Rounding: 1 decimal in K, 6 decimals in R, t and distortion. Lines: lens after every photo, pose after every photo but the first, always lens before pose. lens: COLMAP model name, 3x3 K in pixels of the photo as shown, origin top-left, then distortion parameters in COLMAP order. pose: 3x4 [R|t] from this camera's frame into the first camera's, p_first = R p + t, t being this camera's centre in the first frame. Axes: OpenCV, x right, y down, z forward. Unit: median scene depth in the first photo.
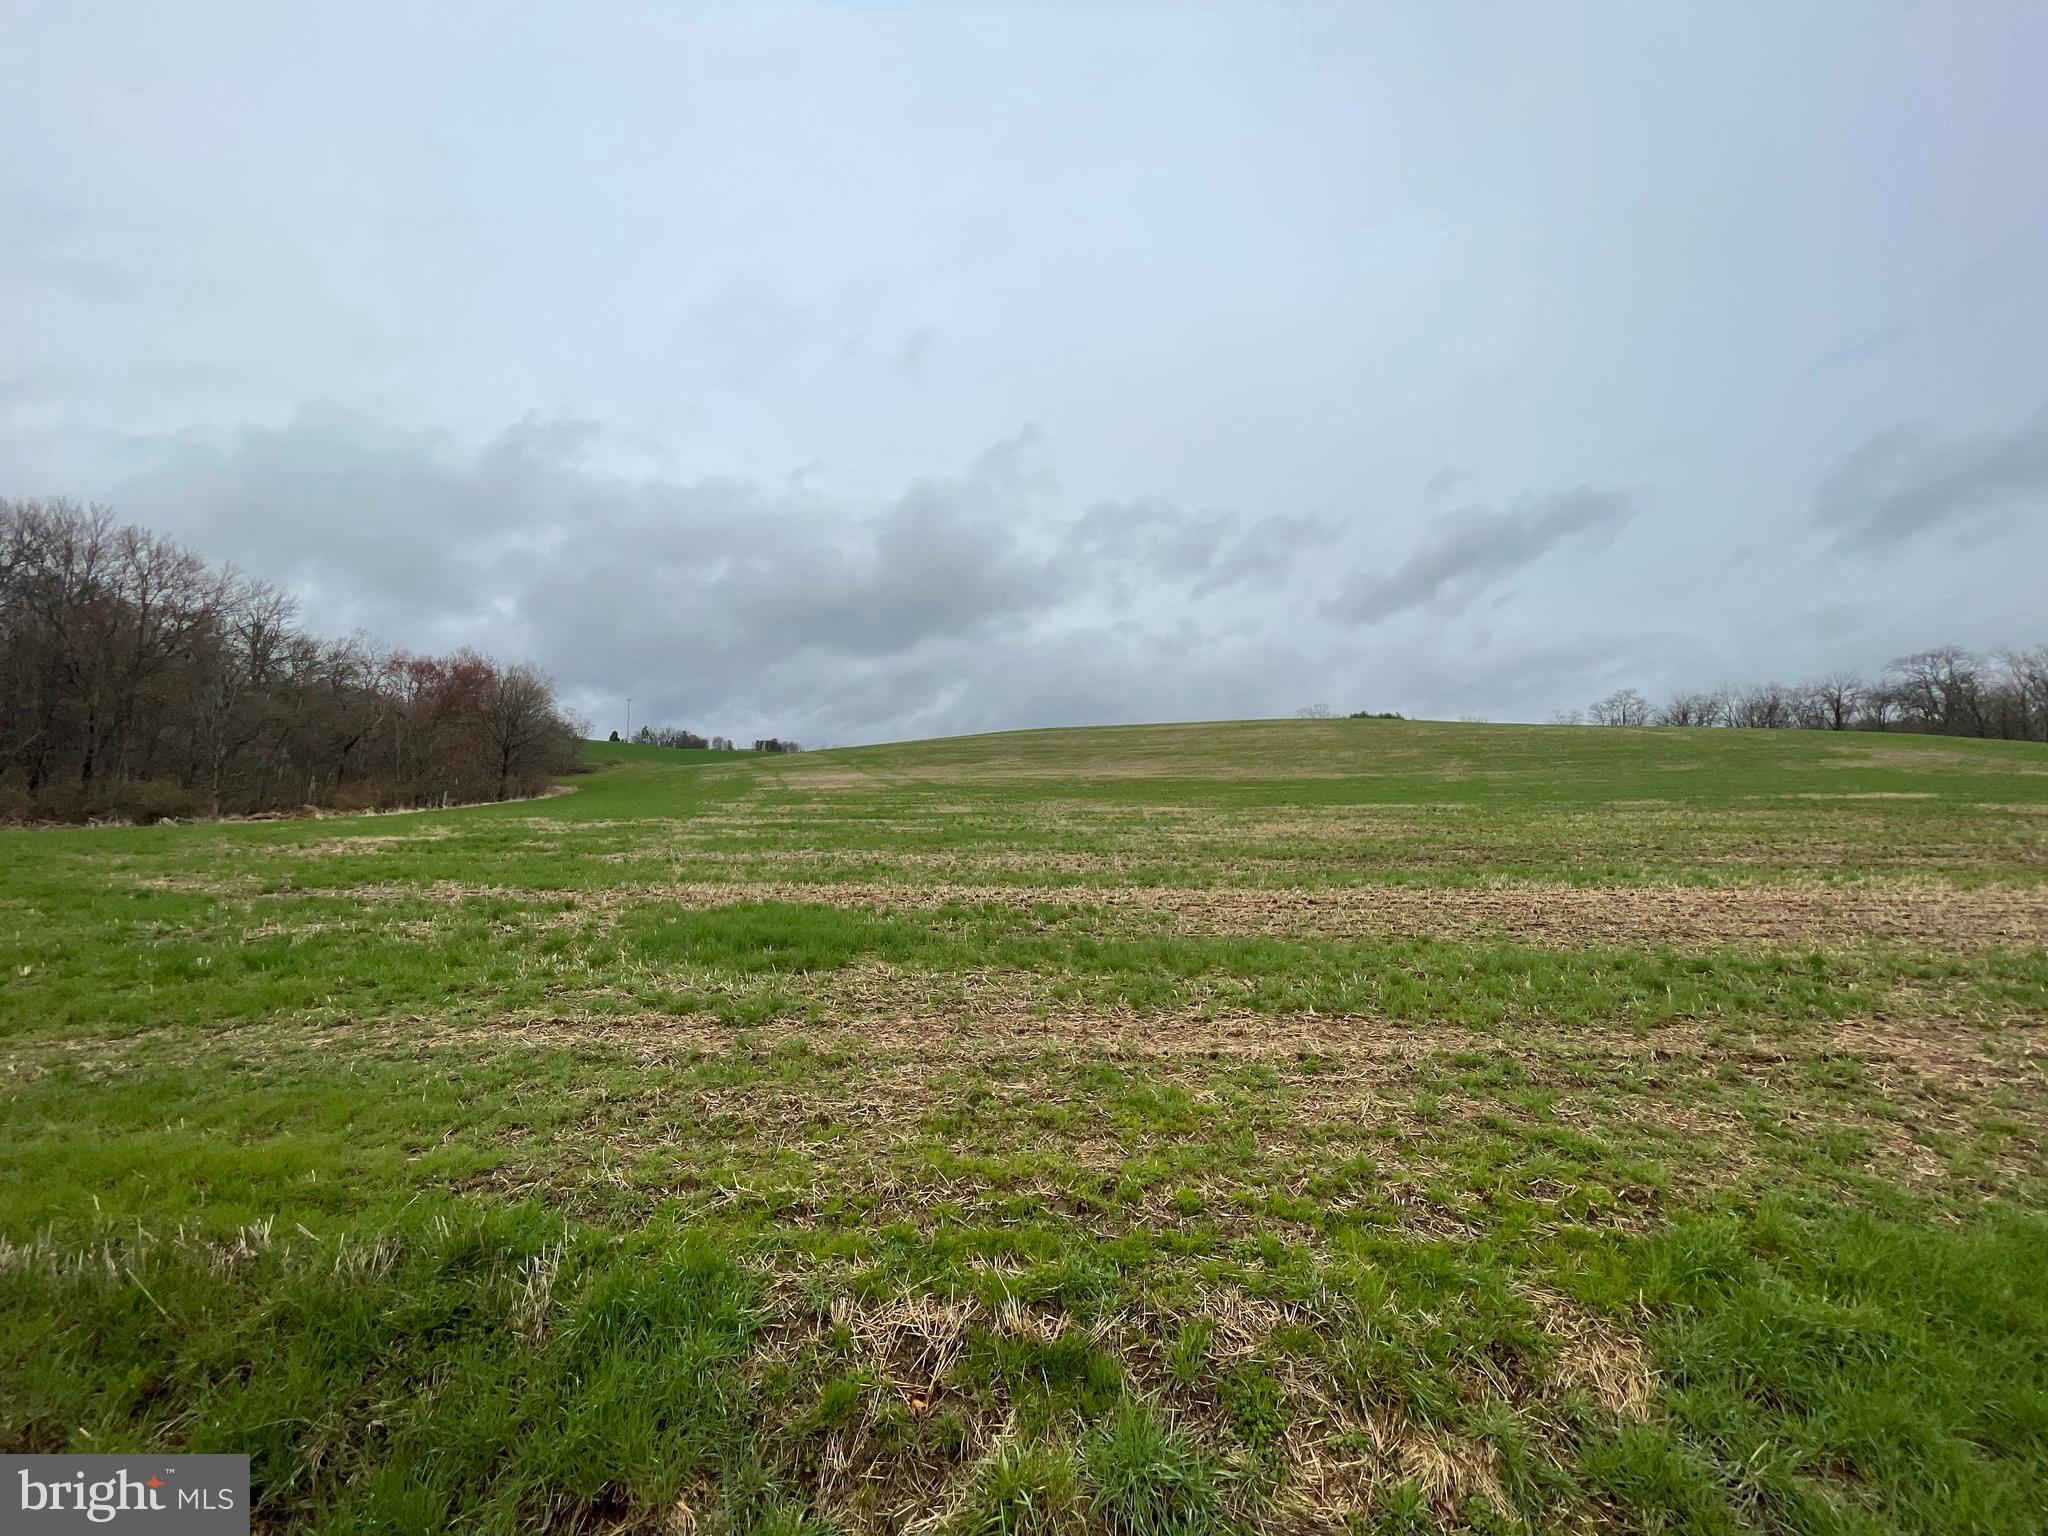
lens RADIAL K [[832.2, 0, 1038.7], [0, 832.2, 731.4], [0, 0, 1]] dist [-0.002791, 0.001517]
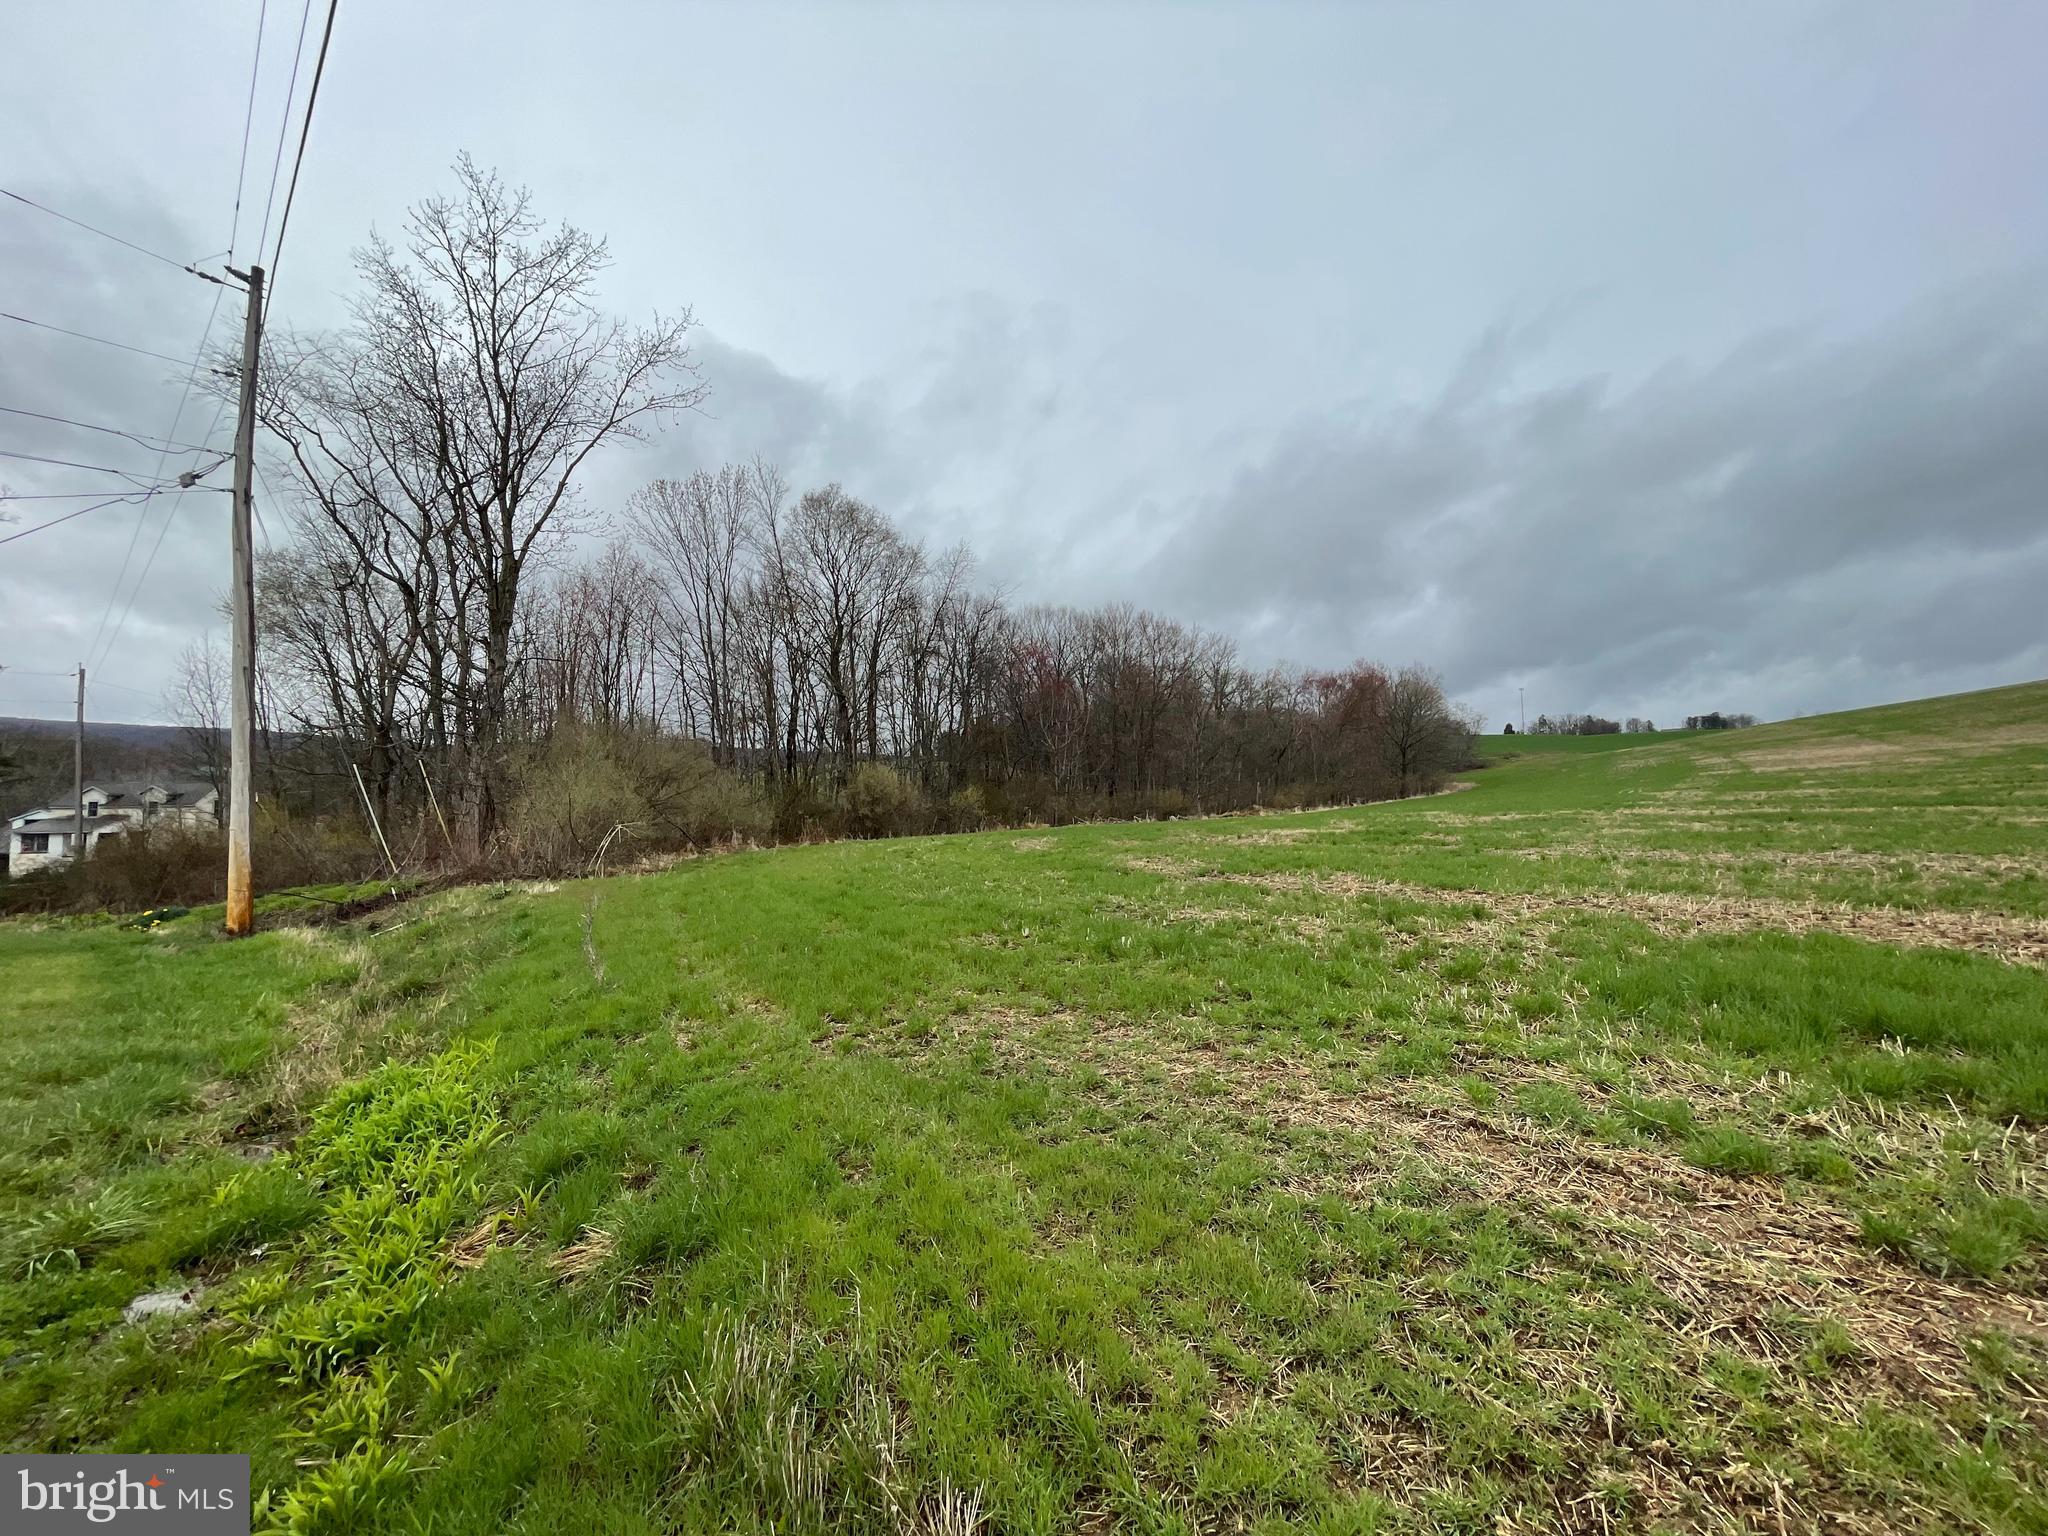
lens RADIAL K [[832.2, 0, 1019.5], [0, 832.2, 779.6], [0, 0, 1]] dist [-0.002791, 0.001517]
pose [[0.534121, -0.047706, -0.844061, -0.273305], [0.098816, 0.995086, 0.006289, 0.080693], [0.839613, -0.086766, 0.536210, 0.485667]]
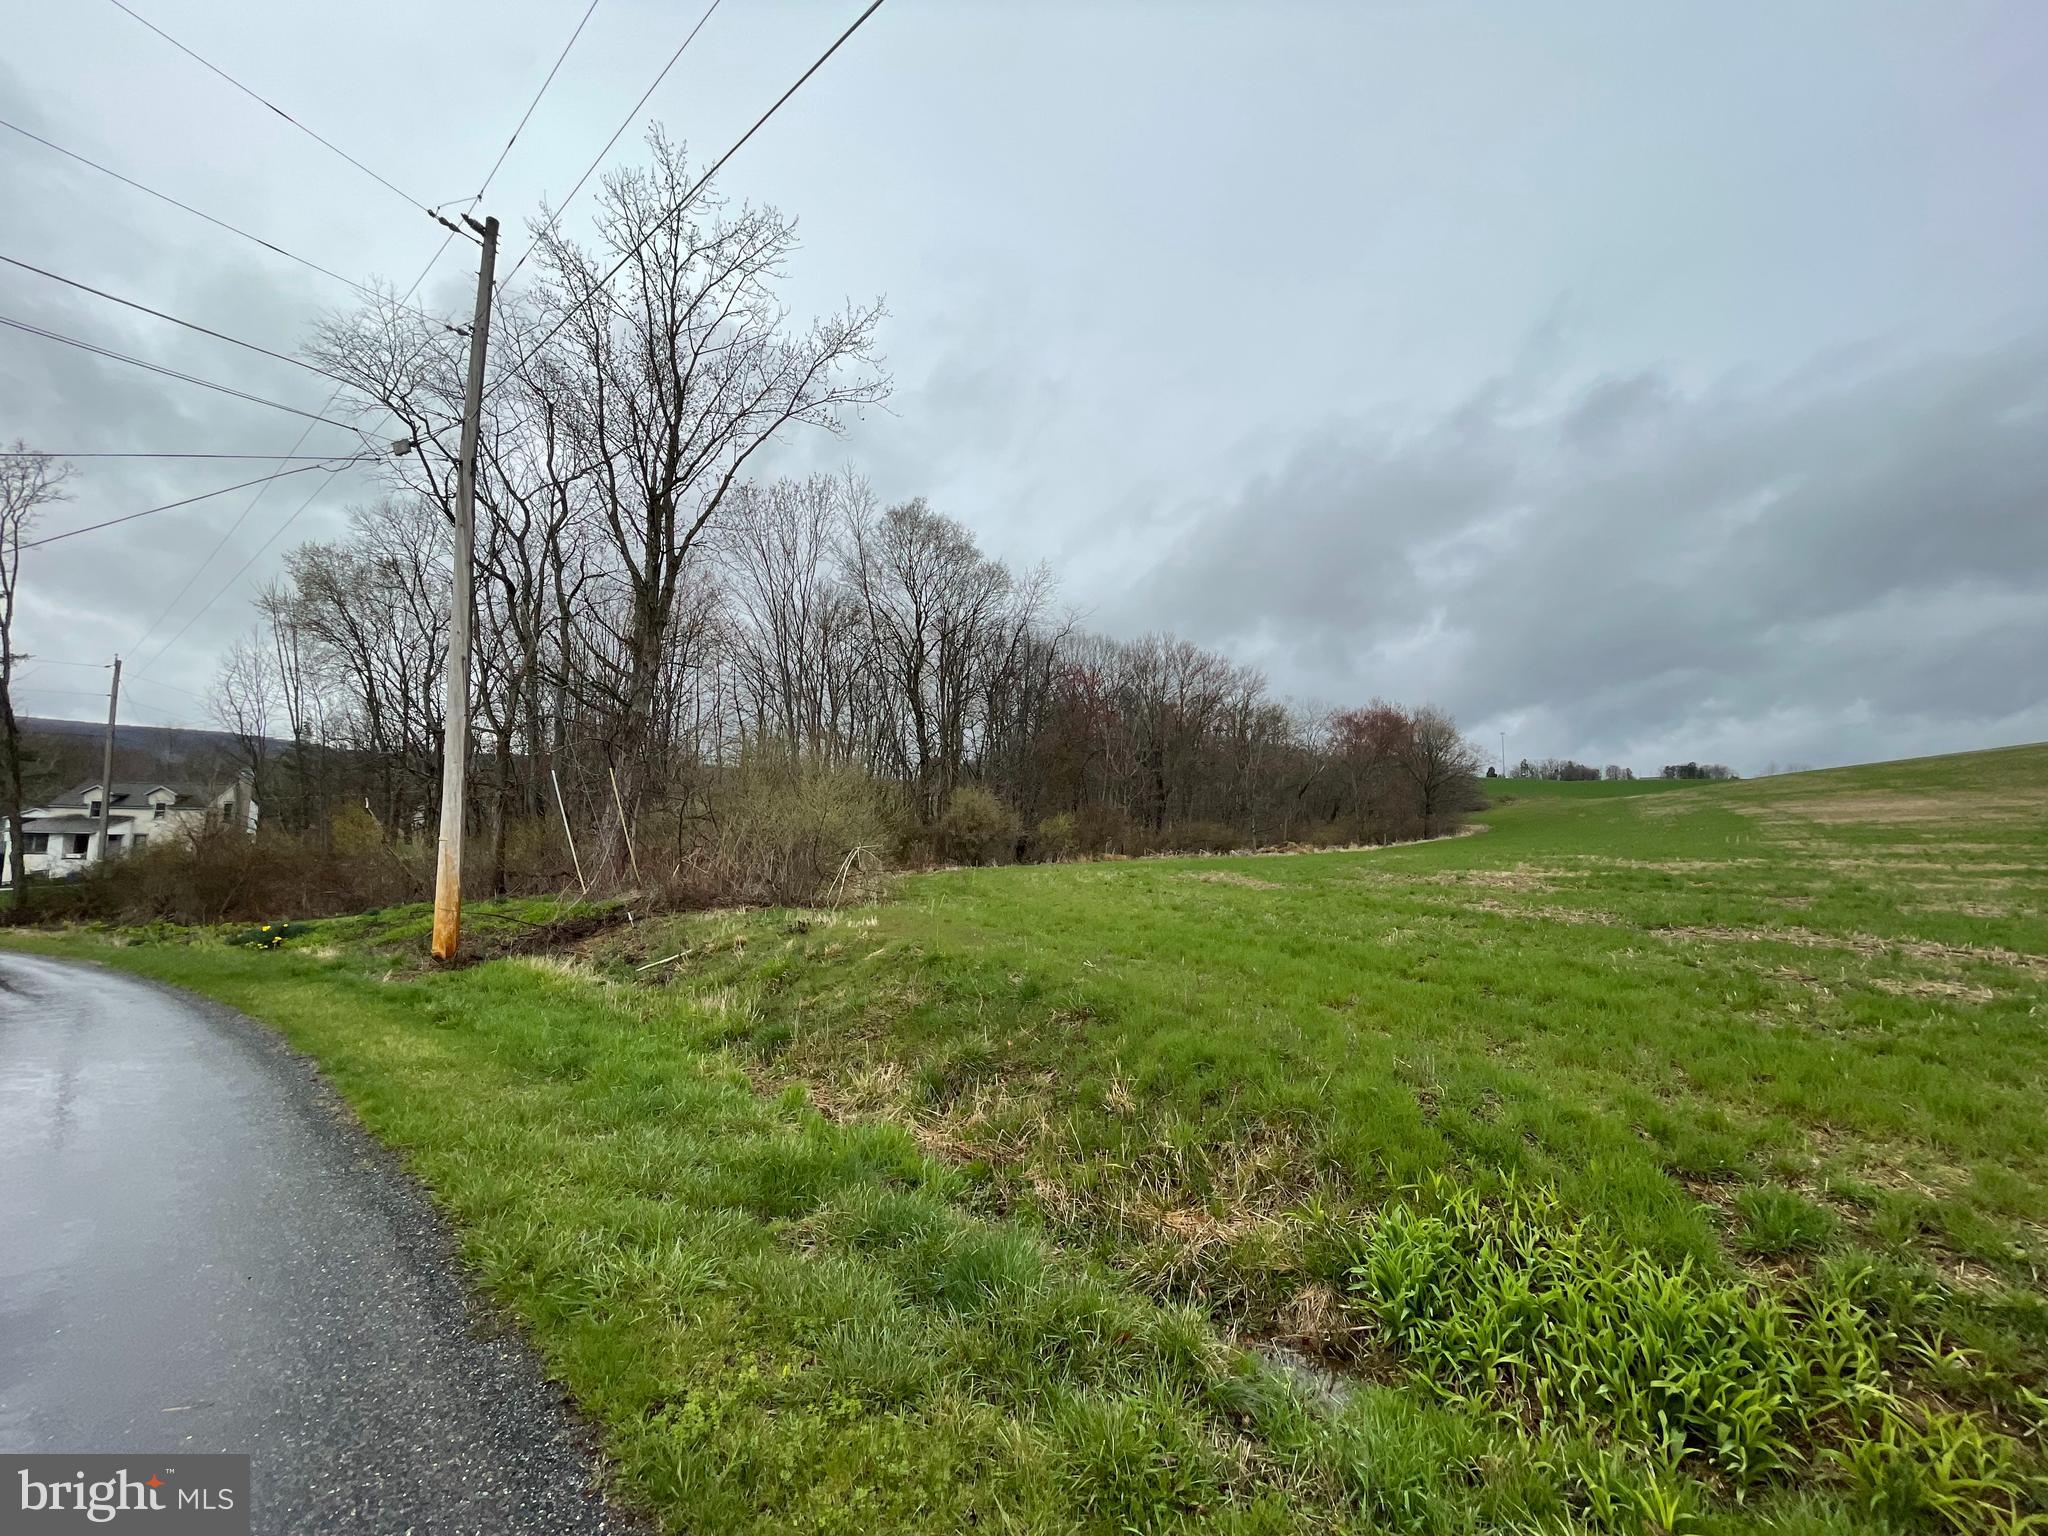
lens RADIAL K [[832.2, 0, 1003.9], [0, 832.2, 779.7], [0, 0, 1]] dist [-0.002791, 0.001517]
pose [[0.552843, -0.058519, -0.831228, -1.079406], [0.067917, 0.997377, -0.025045, -0.000783], [0.830513, -0.042608, 0.555367, -0.220982]]
